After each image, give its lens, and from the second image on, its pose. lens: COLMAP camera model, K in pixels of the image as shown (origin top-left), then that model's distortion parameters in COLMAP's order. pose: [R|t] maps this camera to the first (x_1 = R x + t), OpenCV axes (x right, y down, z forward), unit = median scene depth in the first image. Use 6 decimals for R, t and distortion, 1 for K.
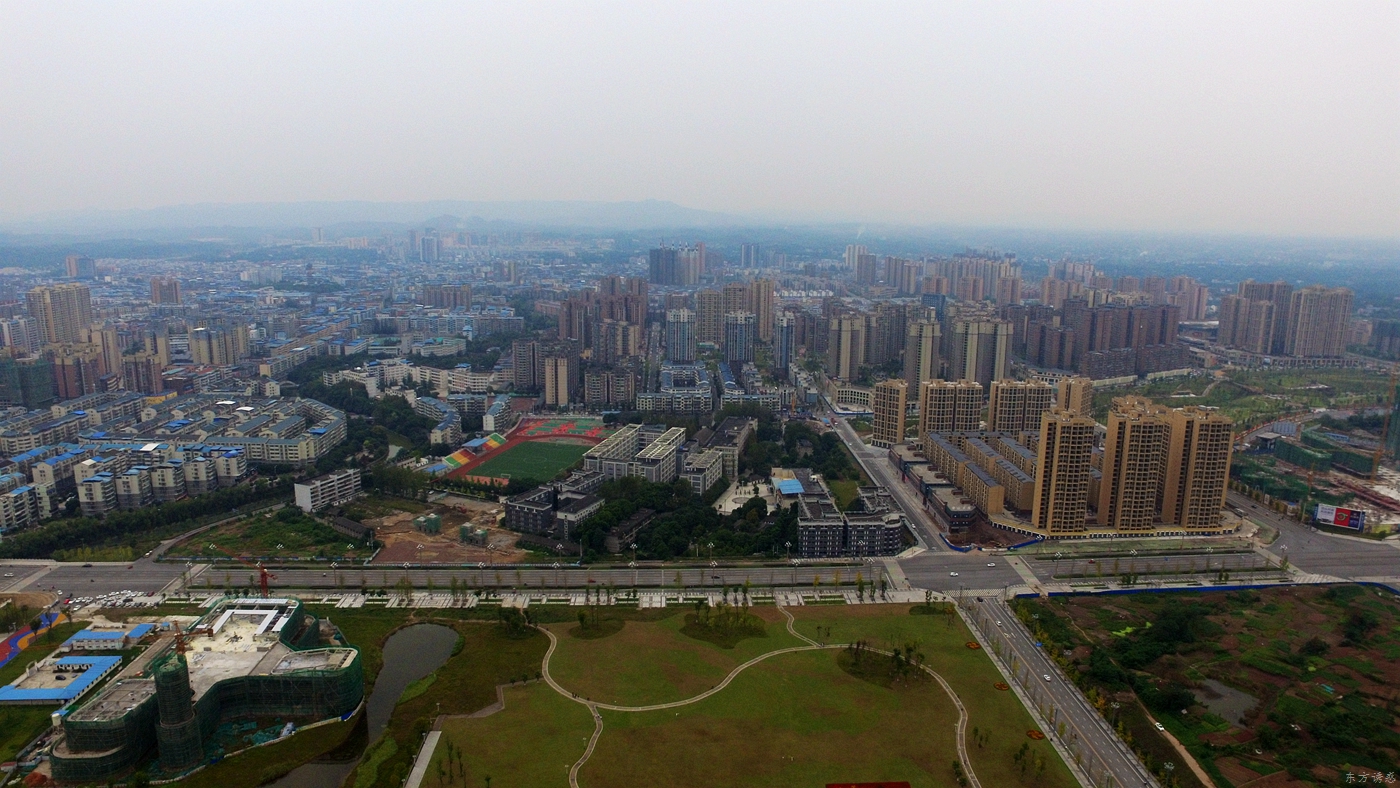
lens RADIAL K [[939.0, 0, 701.2], [0, 939.0, 405.9], [0, 0, 1]] dist [-0.127143, 0.093443]
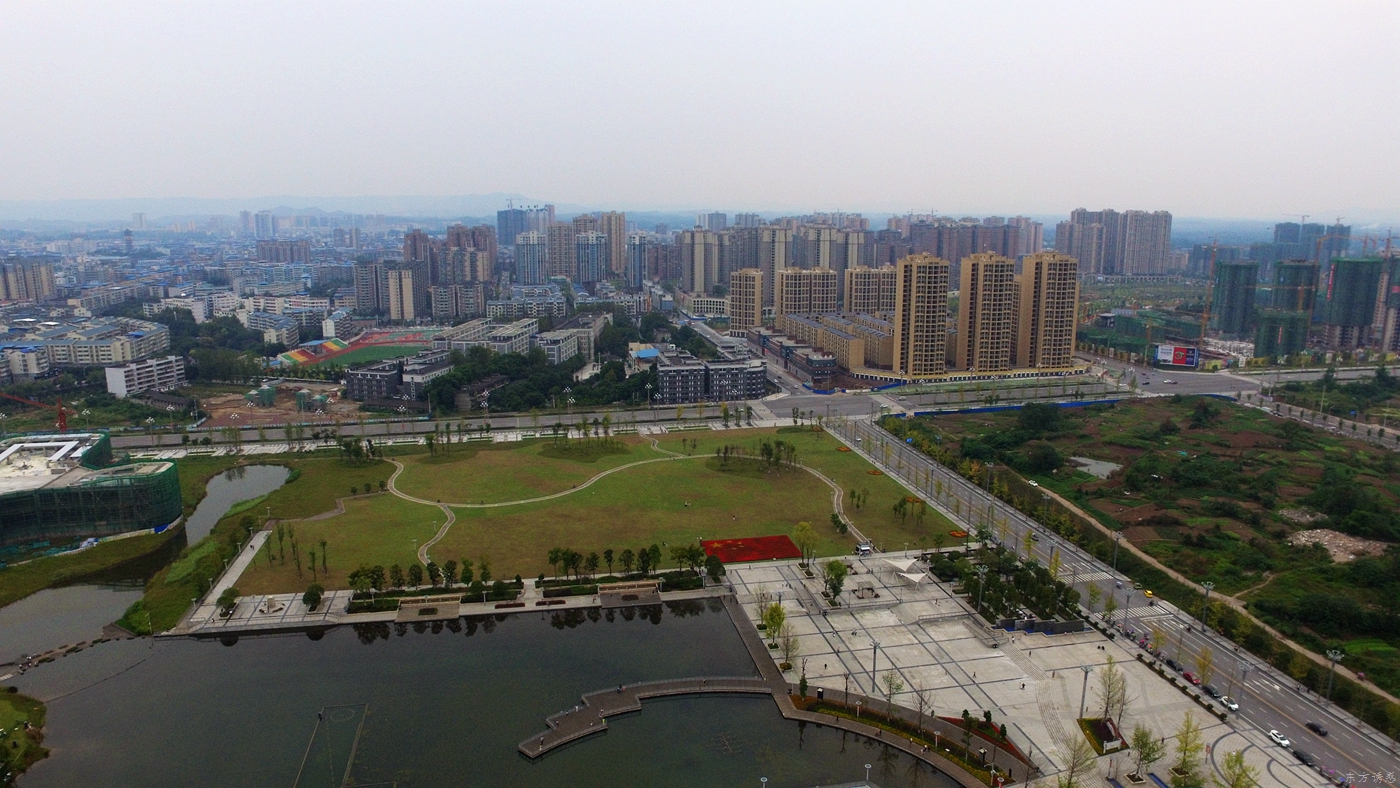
lens RADIAL K [[939.0, 0, 701.2], [0, 939.0, 405.9], [0, 0, 1]] dist [-0.127143, 0.093443]
pose [[0.987590, -0.042900, 0.151081, -0.000281], [0.042757, 0.999077, 0.004193, 0.155297], [-0.151121, 0.002318, 0.988513, 0.036065]]
